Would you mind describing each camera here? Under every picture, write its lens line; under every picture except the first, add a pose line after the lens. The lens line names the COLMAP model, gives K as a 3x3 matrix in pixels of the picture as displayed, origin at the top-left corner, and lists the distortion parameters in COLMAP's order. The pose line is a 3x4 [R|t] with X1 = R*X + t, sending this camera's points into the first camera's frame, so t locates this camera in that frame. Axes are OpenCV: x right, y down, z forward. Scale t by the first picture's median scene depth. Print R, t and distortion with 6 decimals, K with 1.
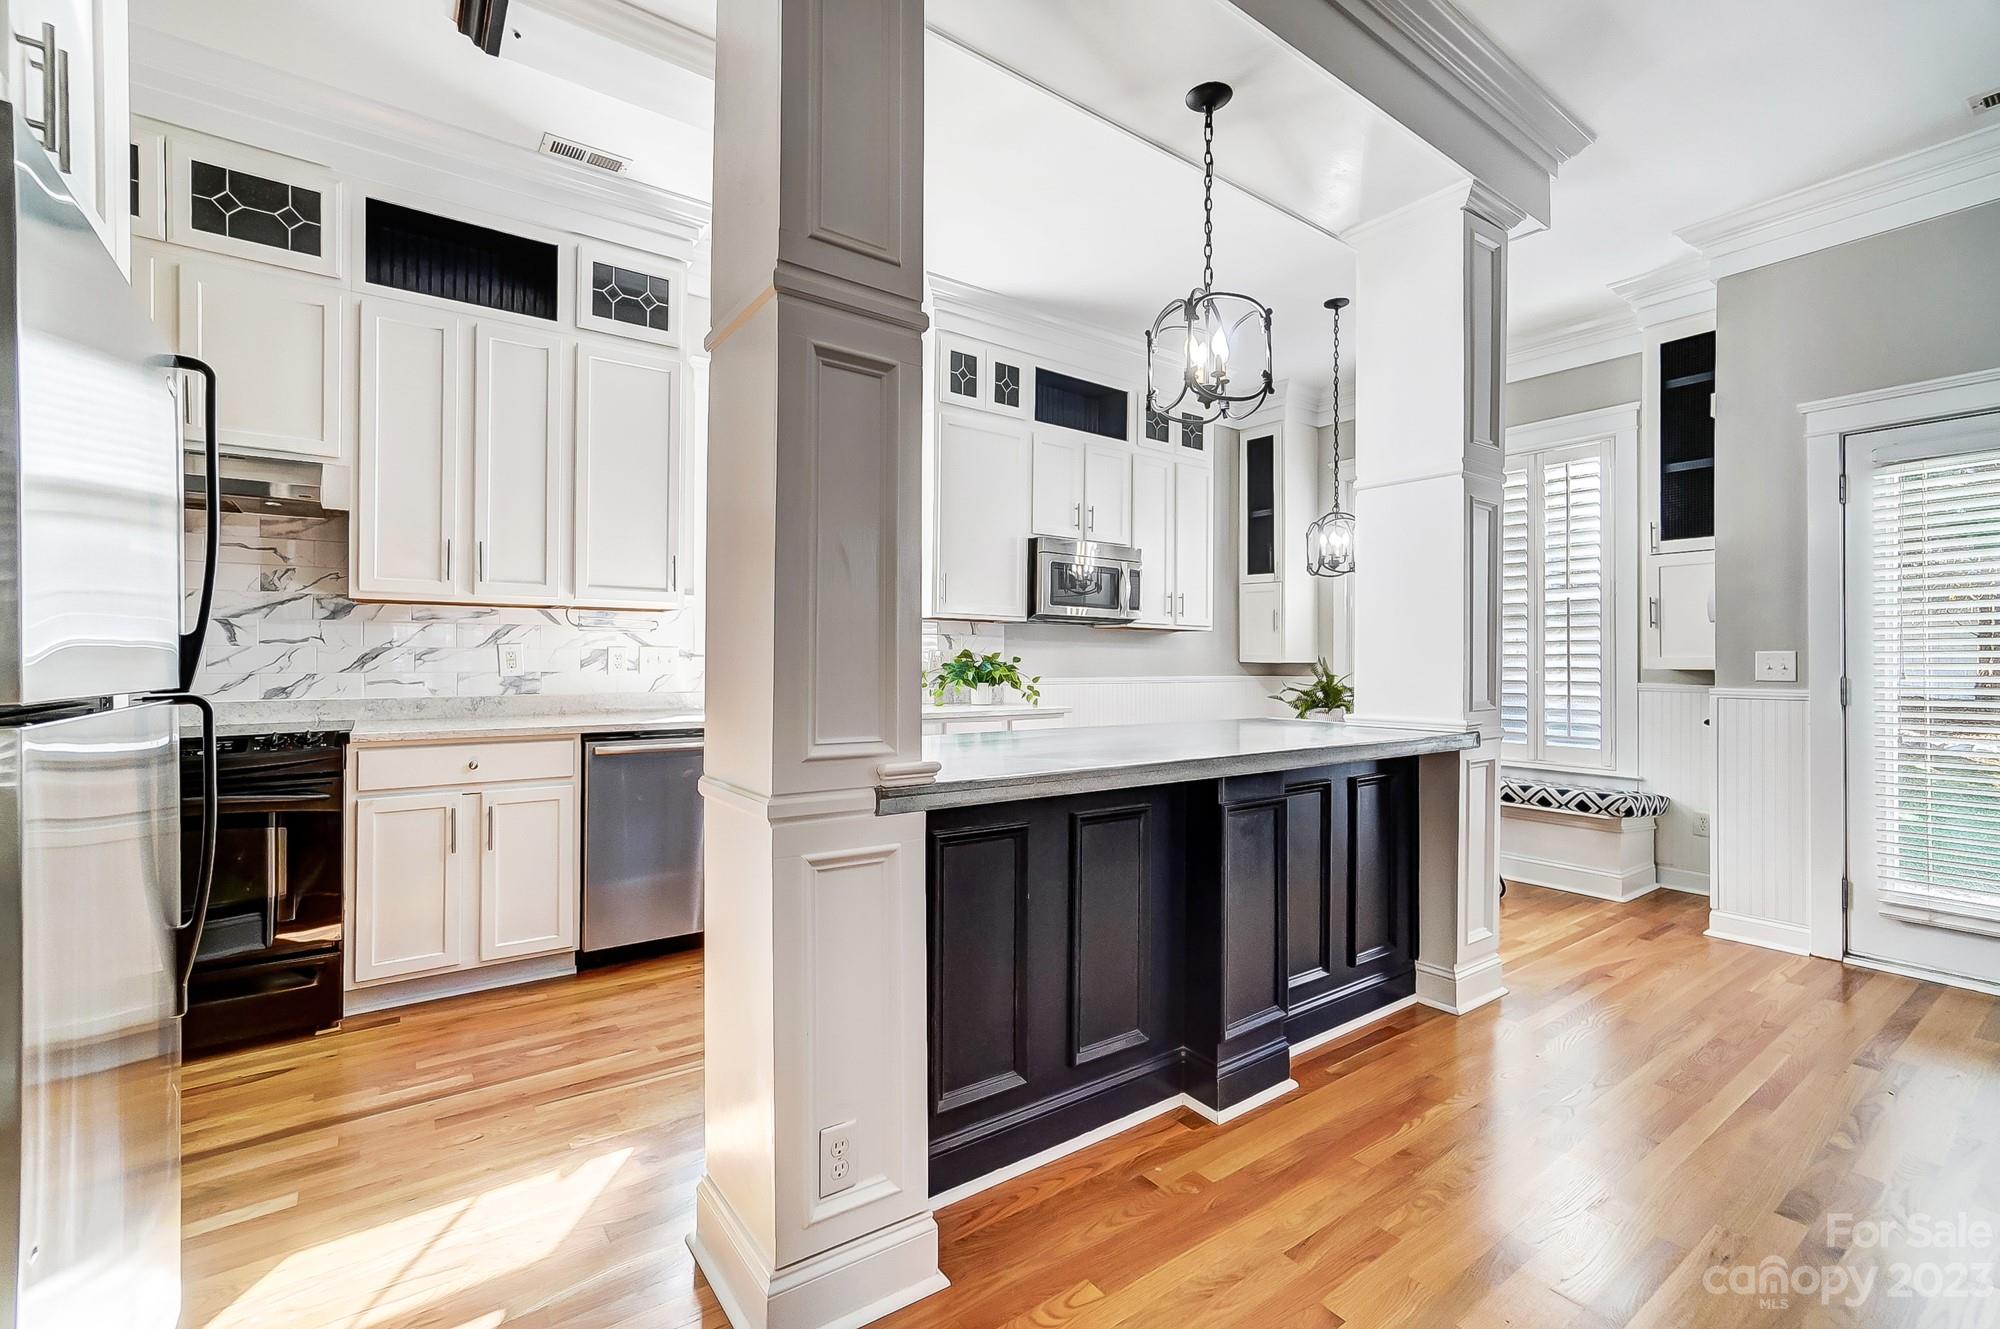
lens RADIAL K [[865.9, 0, 995.1], [0, 865.9, 652.5], [0, 0, 1]] dist [-0.002077, -0.000120]
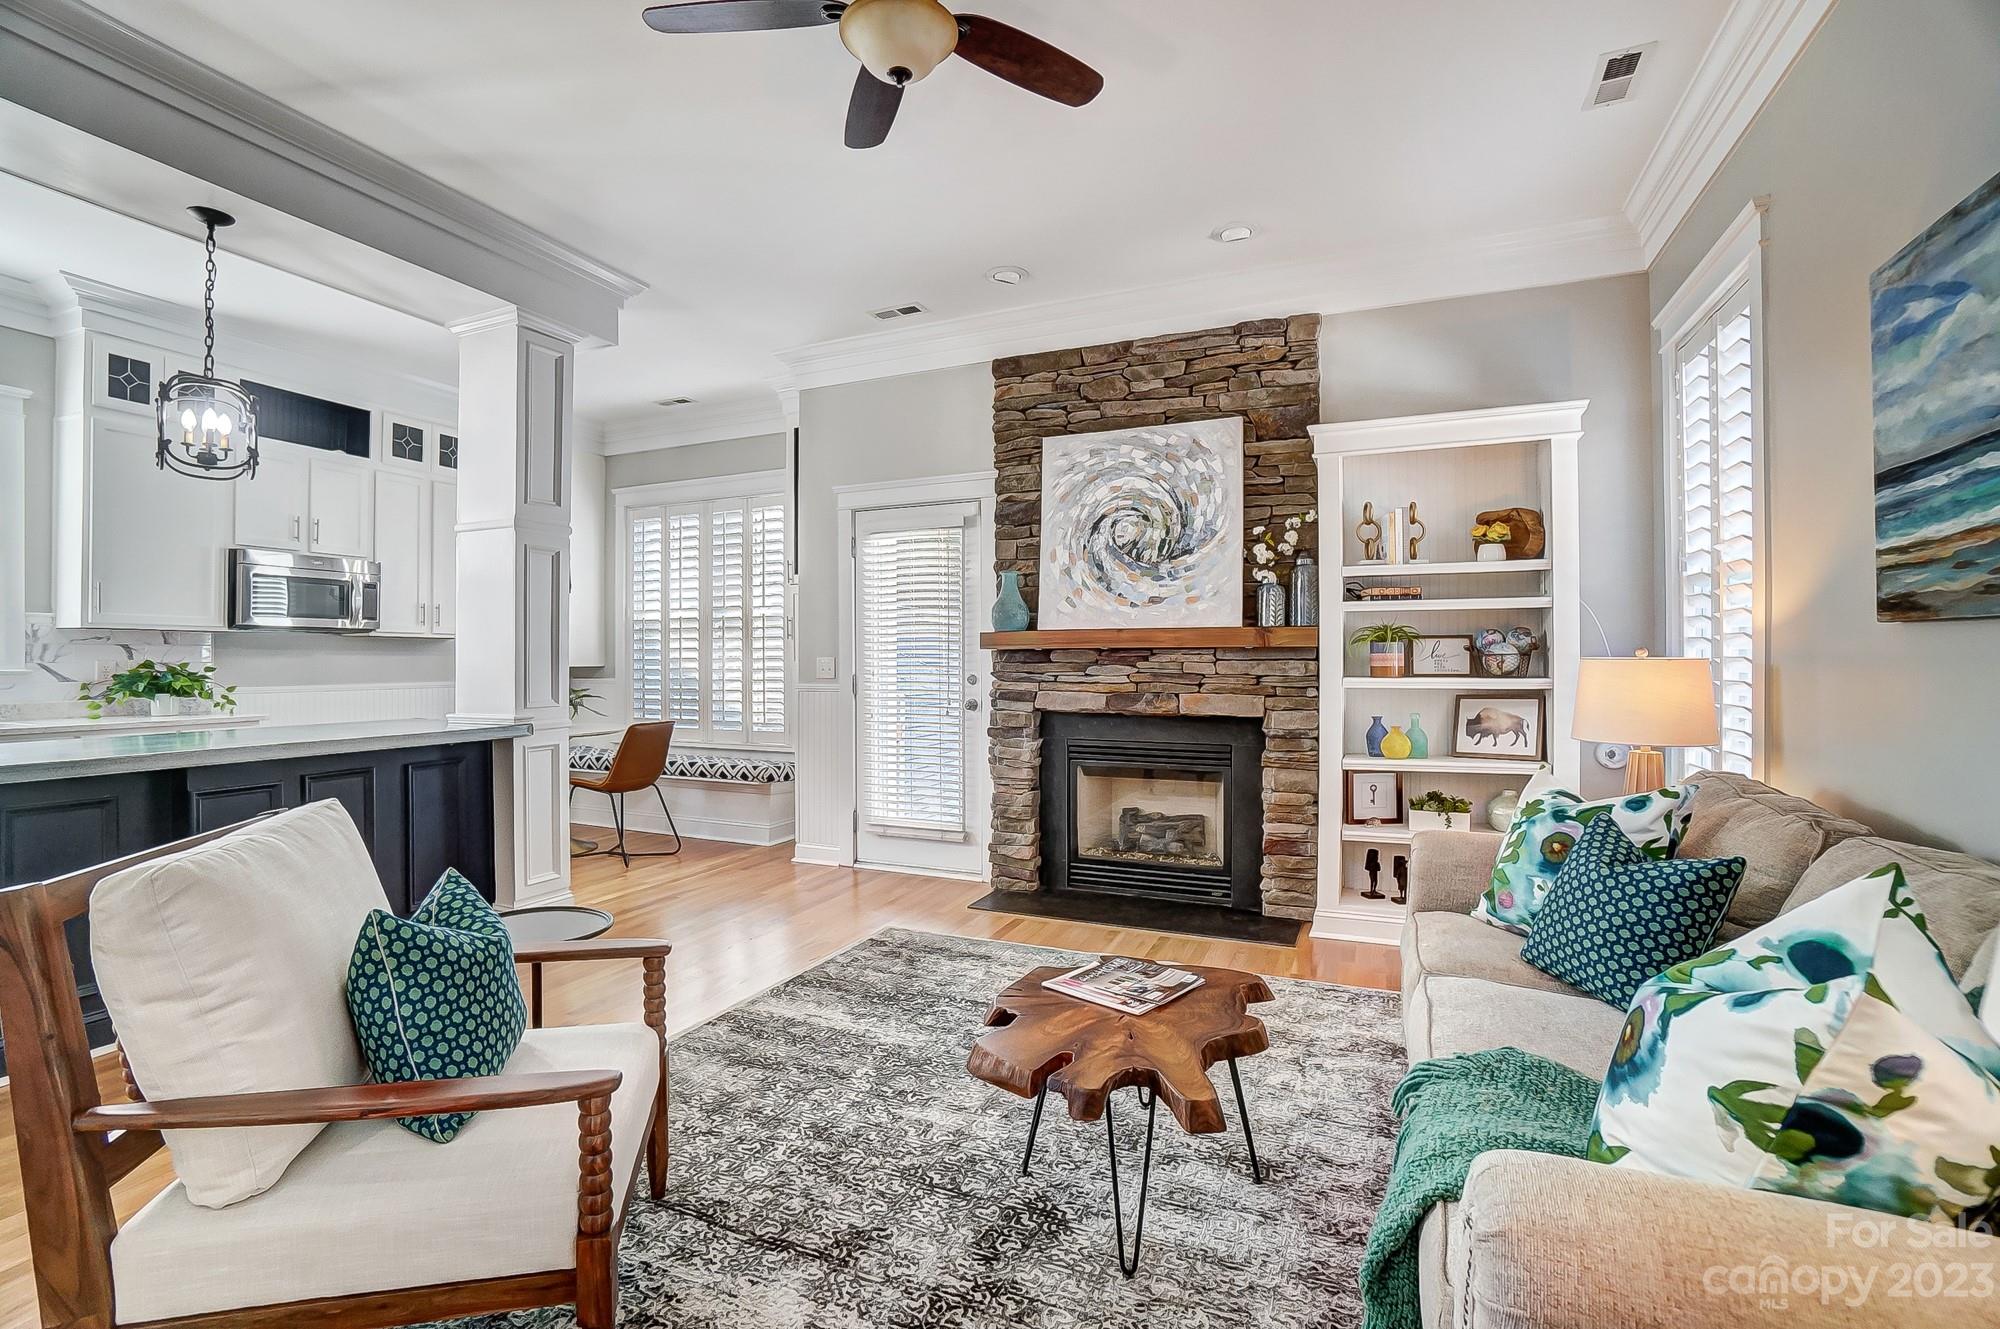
lens RADIAL K [[892.8, 0, 996.3], [0, 892.8, 655.6], [0, 0, 1]] dist [-0.066914, 0.022014]
pose [[0.862206, -0.007440, 0.506504, 0.316413], [0.004940, 0.999968, 0.006279, -0.010038], [-0.506534, -0.002911, 0.862215, -0.323854]]
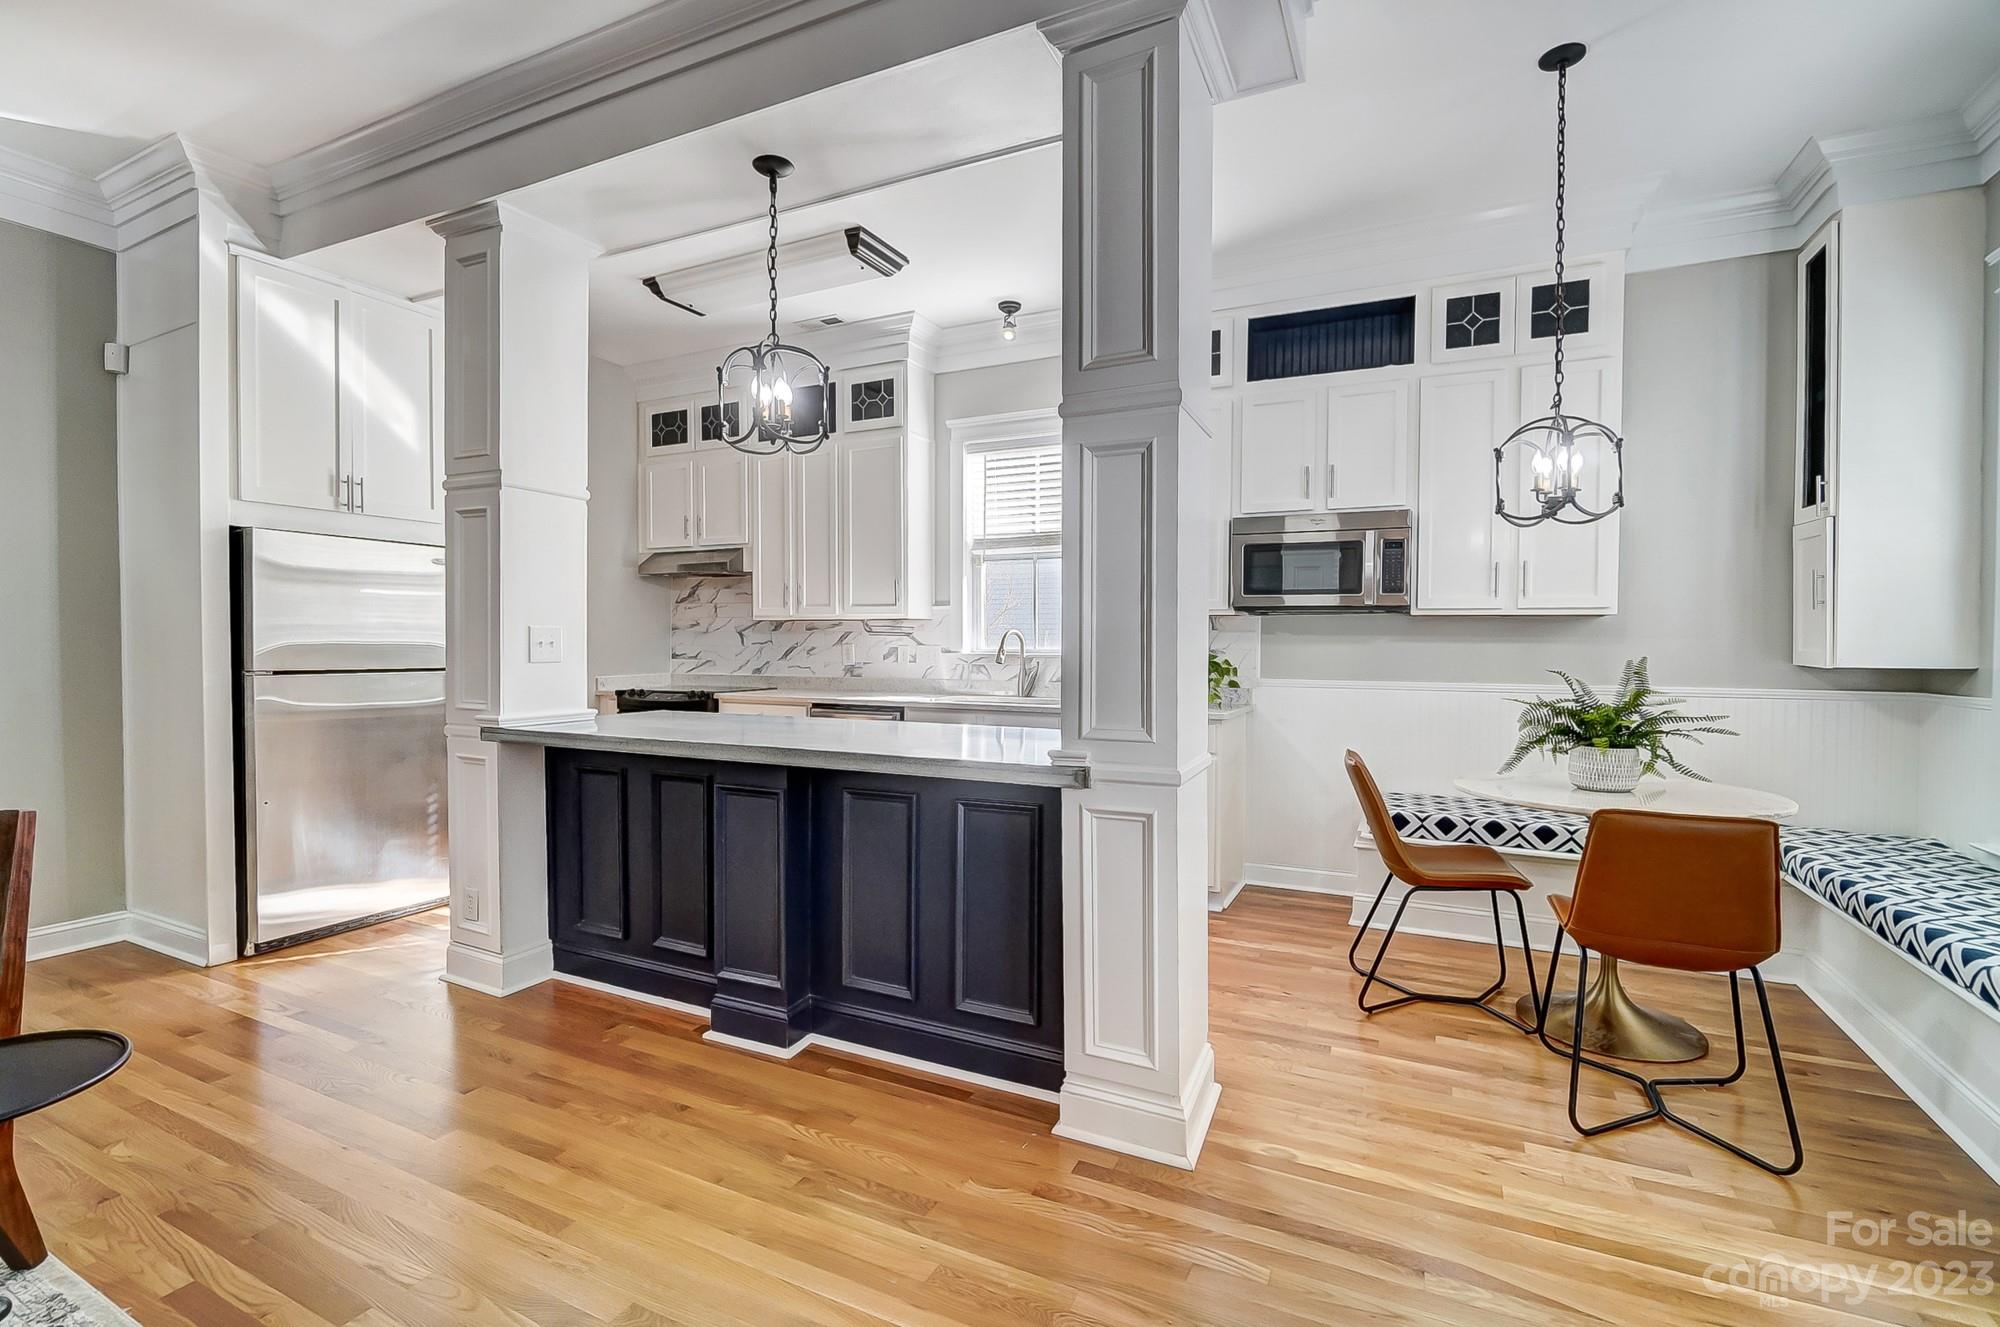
lens RADIAL K [[895.4, 0, 994.2], [0, 895.4, 657.5], [0, 0, 1]] dist [-0.001257, -0.000359]
pose [[0.468113, 0.011480, -0.883594, 0.762199], [0.005295, 0.999861, 0.015795, -0.007920], [0.883653, -0.012073, 0.467987, 0.373807]]
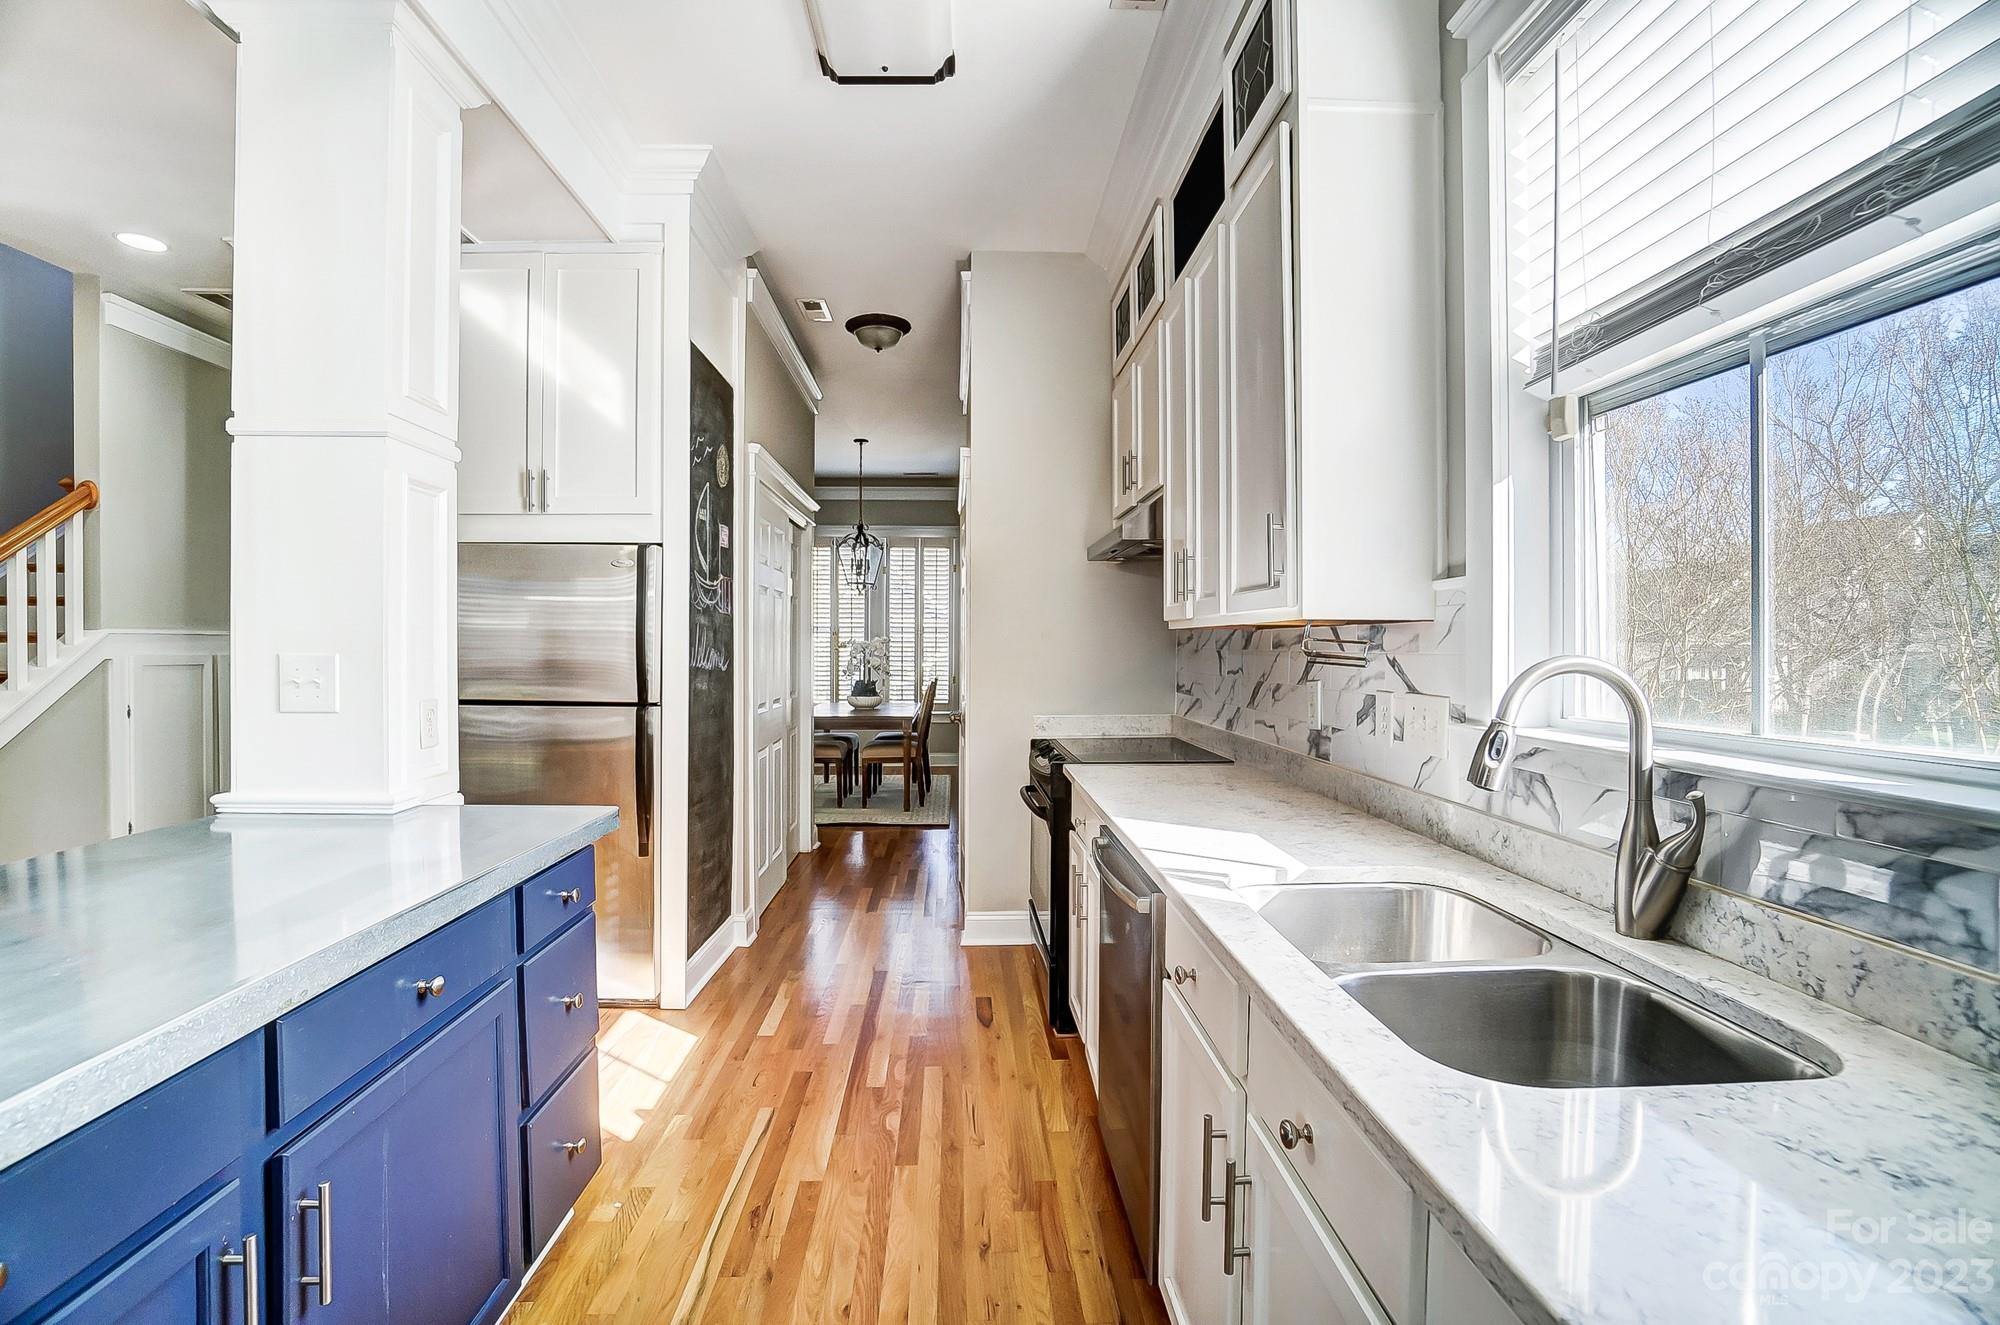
lens RADIAL K [[892.8, 0, 996.3], [0, 892.8, 653.6], [0, 0, 1]] dist [-0.066914, 0.022014]
pose [[-0.550969, 0.001475, -0.834524, 0.116446], [-0.001018, 0.999997, 0.002440, -0.026100], [0.834525, 0.002194, -0.550966, 0.911379]]
